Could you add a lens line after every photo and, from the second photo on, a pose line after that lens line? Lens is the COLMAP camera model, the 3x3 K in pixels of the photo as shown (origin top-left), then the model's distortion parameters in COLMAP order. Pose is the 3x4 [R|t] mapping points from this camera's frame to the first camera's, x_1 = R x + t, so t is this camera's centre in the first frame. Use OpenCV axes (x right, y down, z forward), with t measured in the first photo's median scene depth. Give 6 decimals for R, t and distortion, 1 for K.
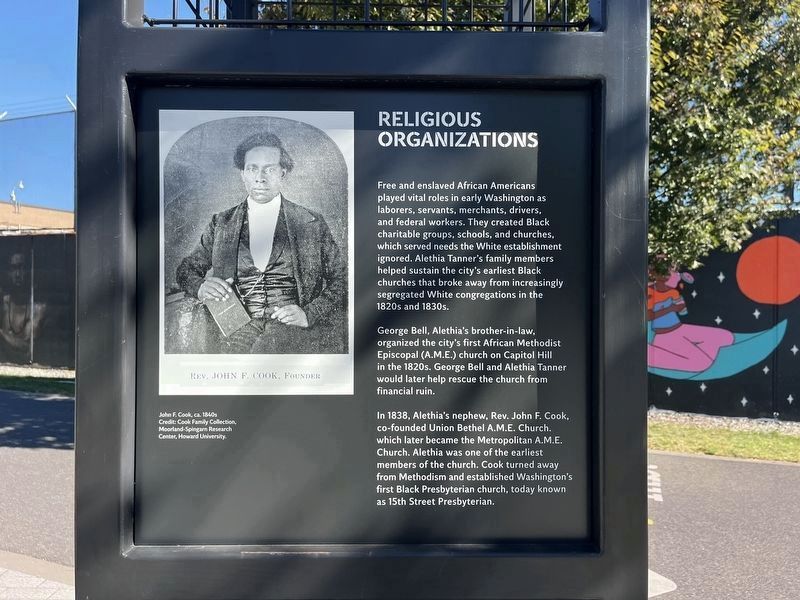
lens RADIAL K [[602.4, 0, 397.0], [0, 602.4, 300.4], [0, 0, 1]] dist [0.011603, -0.021946]
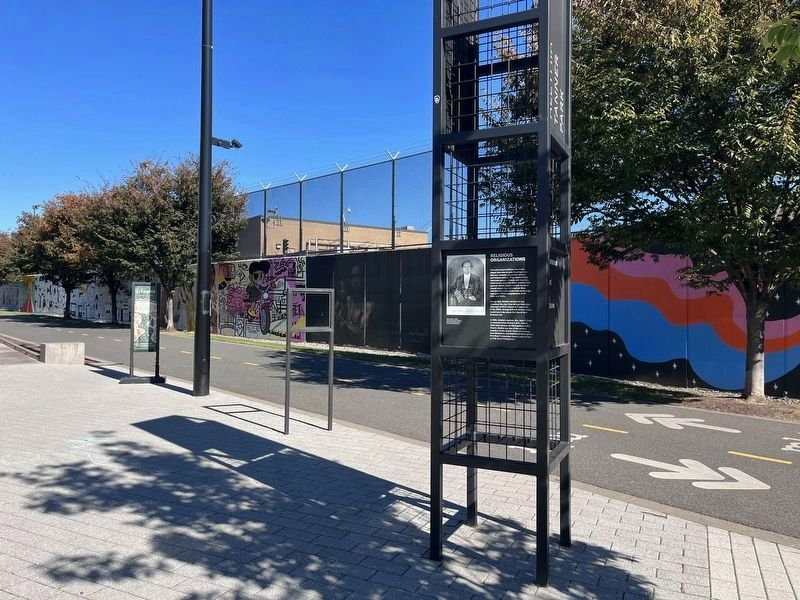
lens RADIAL K [[602.4, 0, 400.0], [0, 602.4, 300.0], [0, 0, 1]] dist [0.011603, -0.021946]
pose [[0.895337, -0.002831, -0.445380, 1.401316], [0.002492, 0.999996, -0.001345, 0.042775], [0.445382, 0.000094, 0.895341, -3.441856]]
